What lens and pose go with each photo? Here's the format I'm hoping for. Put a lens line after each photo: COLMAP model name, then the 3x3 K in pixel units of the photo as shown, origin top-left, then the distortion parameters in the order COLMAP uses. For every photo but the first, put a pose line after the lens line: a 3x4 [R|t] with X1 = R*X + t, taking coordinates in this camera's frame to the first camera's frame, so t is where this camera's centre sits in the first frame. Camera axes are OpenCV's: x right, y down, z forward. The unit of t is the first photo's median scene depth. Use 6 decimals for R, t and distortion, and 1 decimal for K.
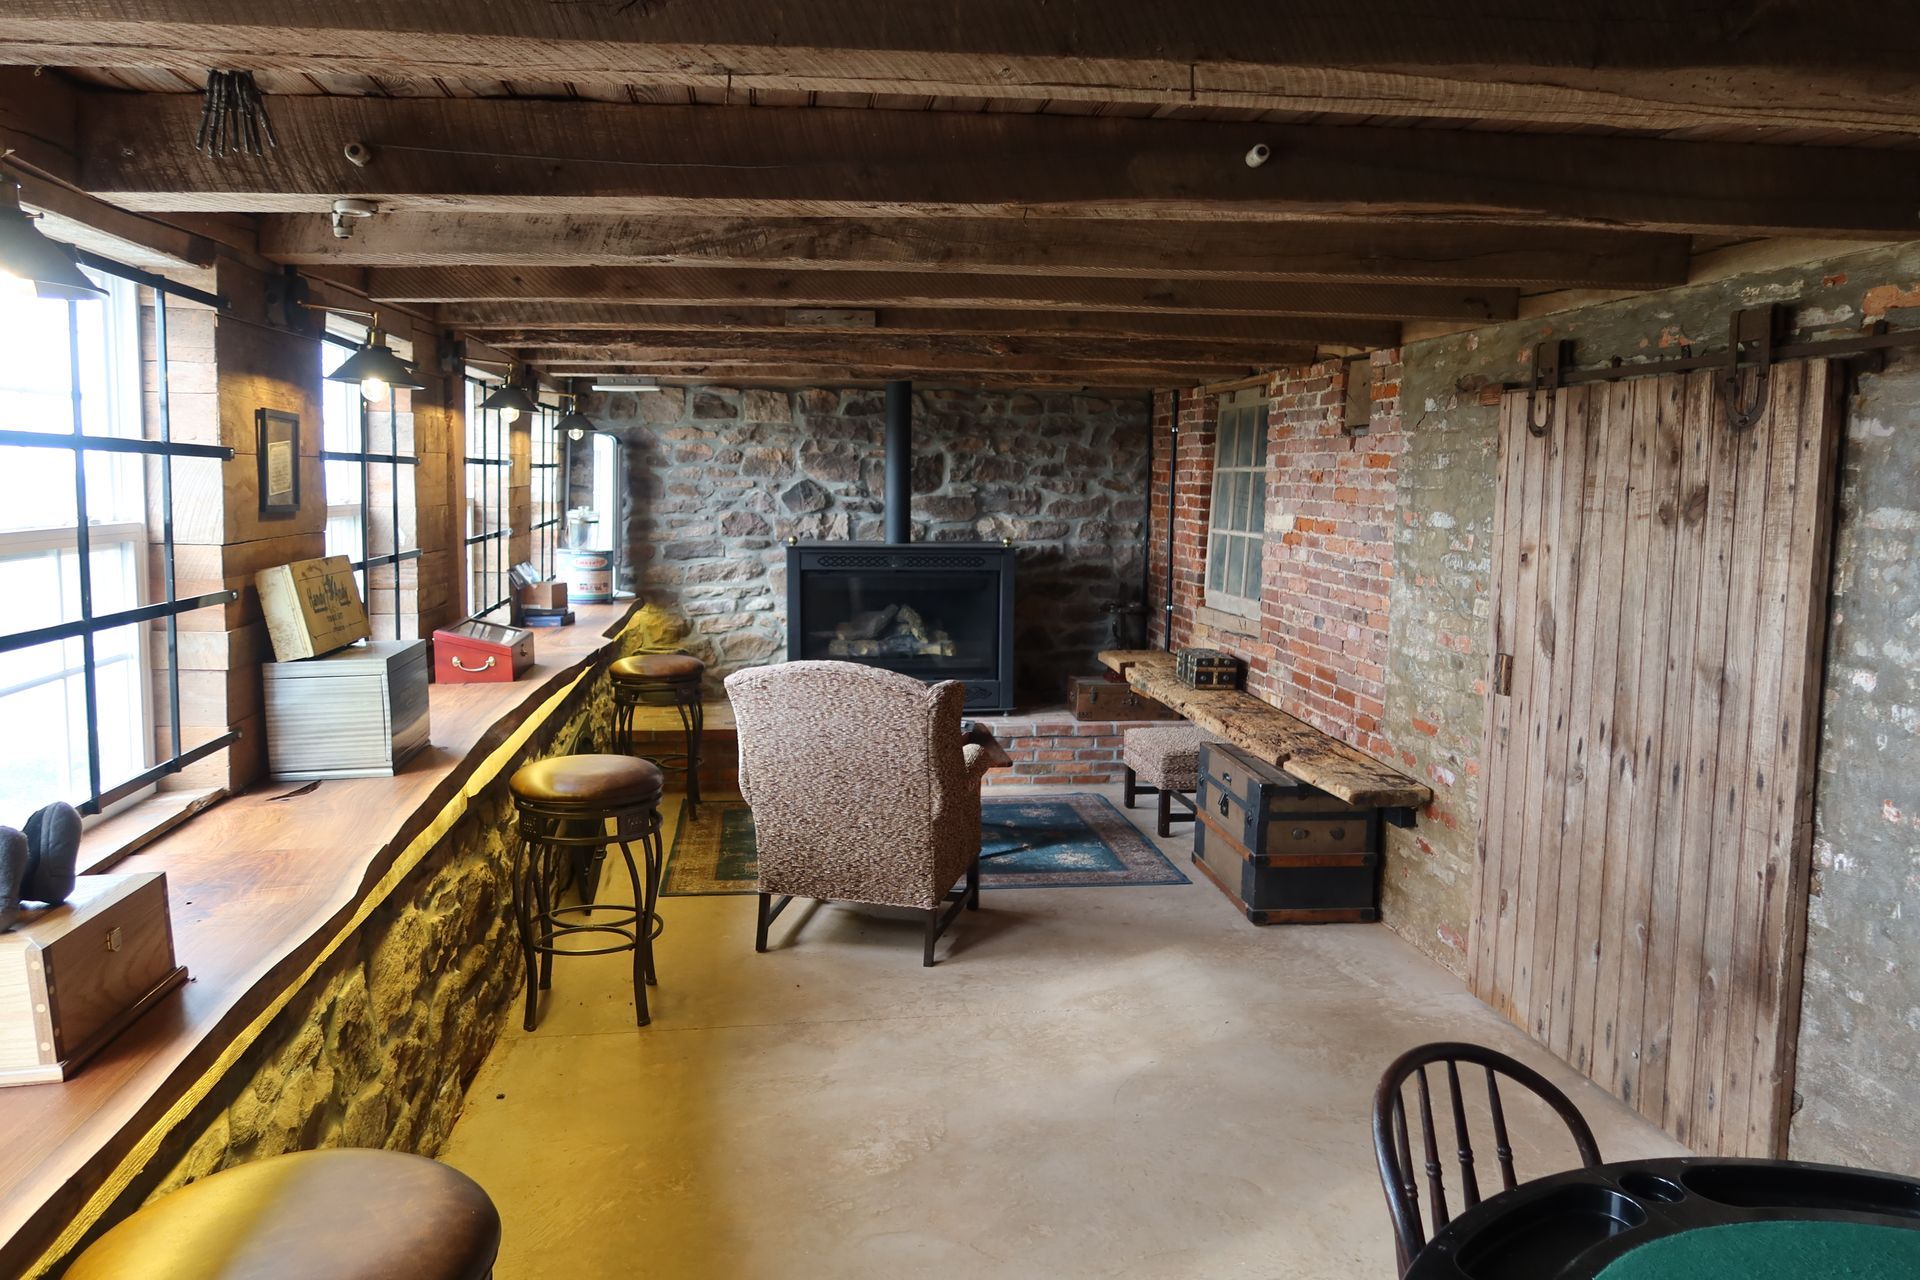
lens RADIAL K [[1449.4, 0, 955.2], [0, 1449.4, 630.1], [0, 0, 1]] dist [-0.024601, 0.008123]
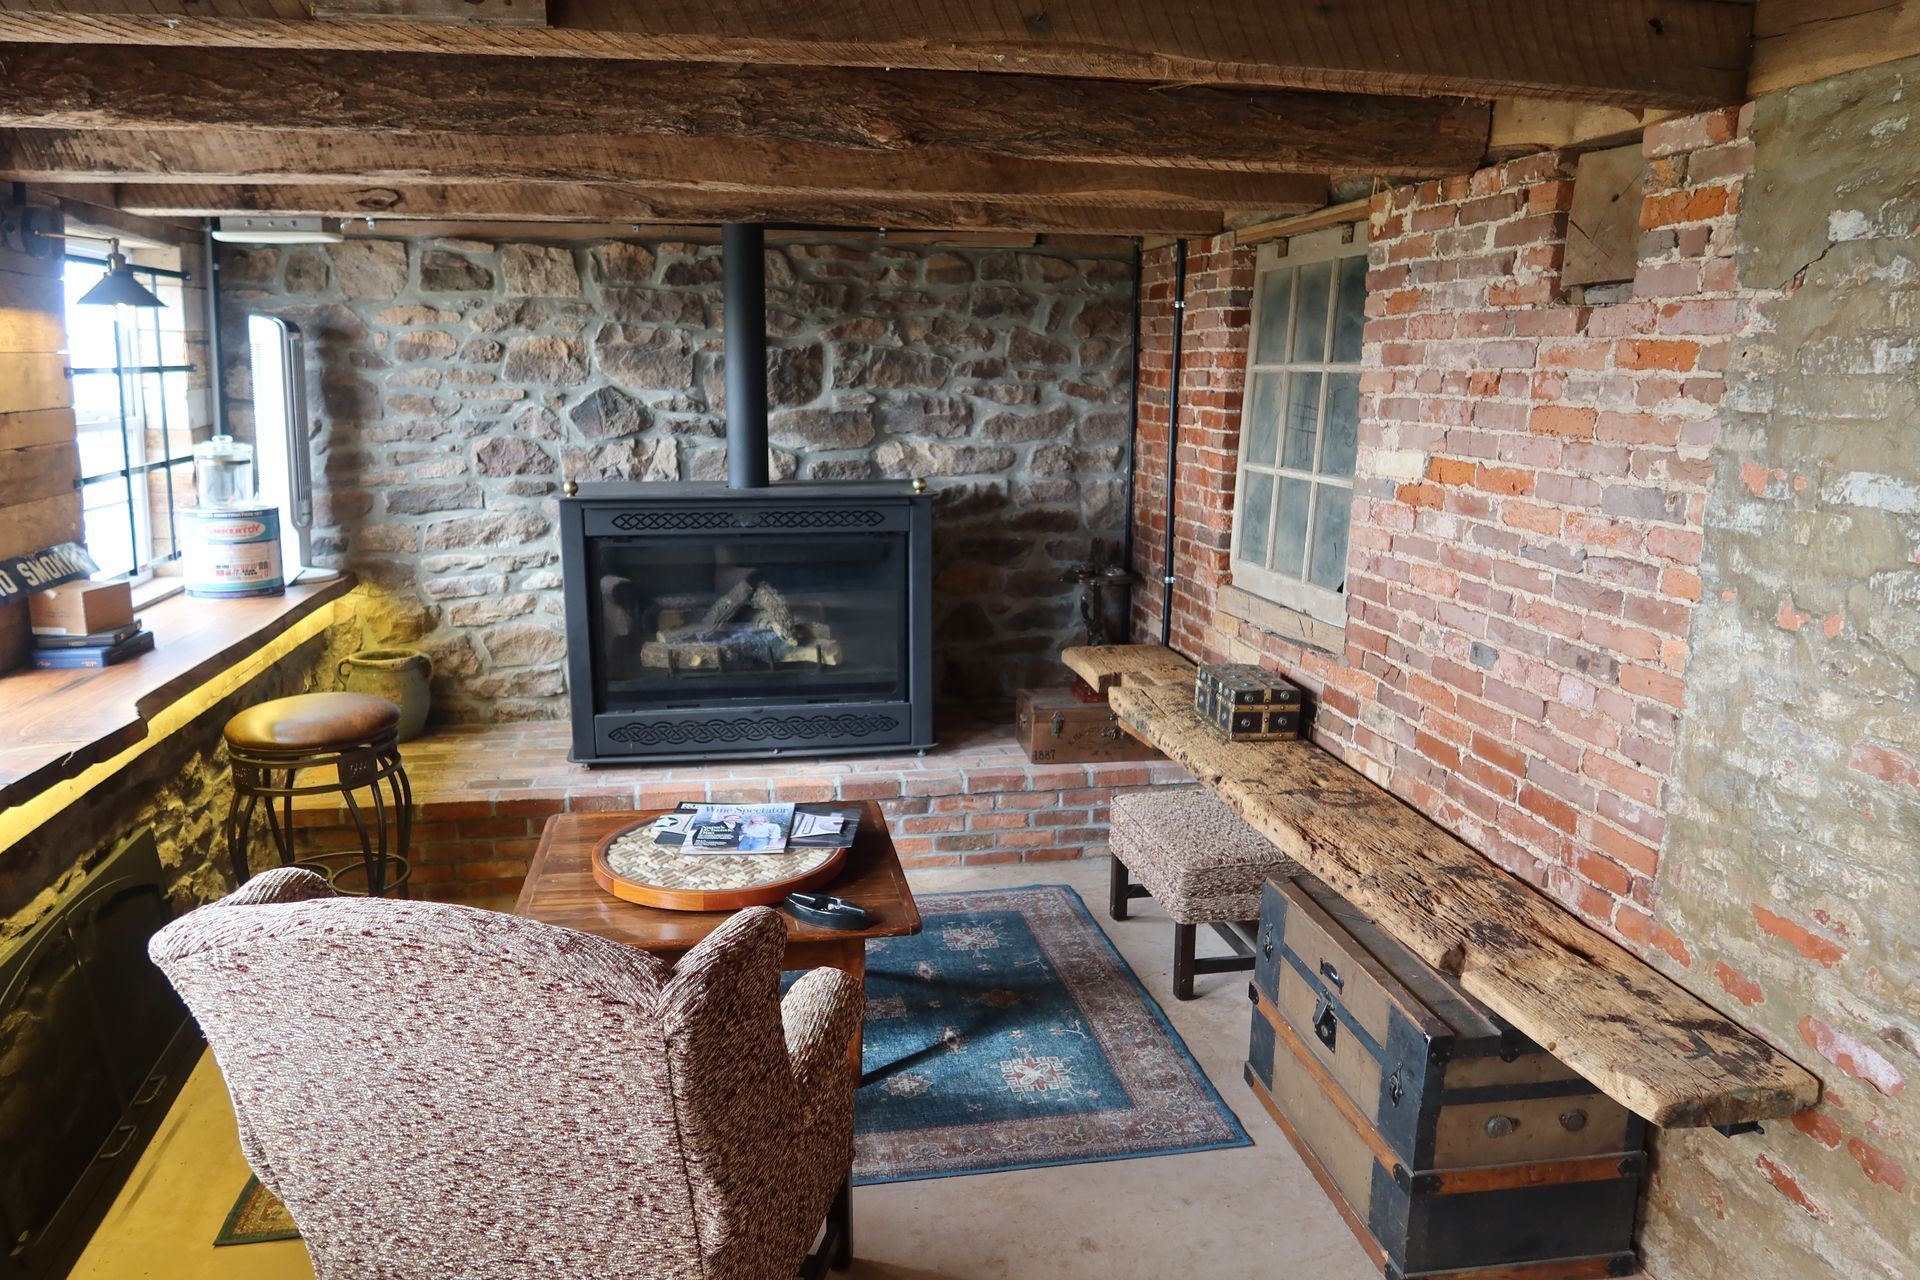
lens RADIAL K [[1449.4, 0, 960.9], [0, 1449.4, 648.5], [0, 0, 1]] dist [-0.024601, 0.008123]
pose [[0.998847, -0.014912, 0.045624, 0.026957], [0.010956, 0.996255, 0.085772, -0.049168], [-0.046732, -0.085173, 0.995270, 0.408627]]
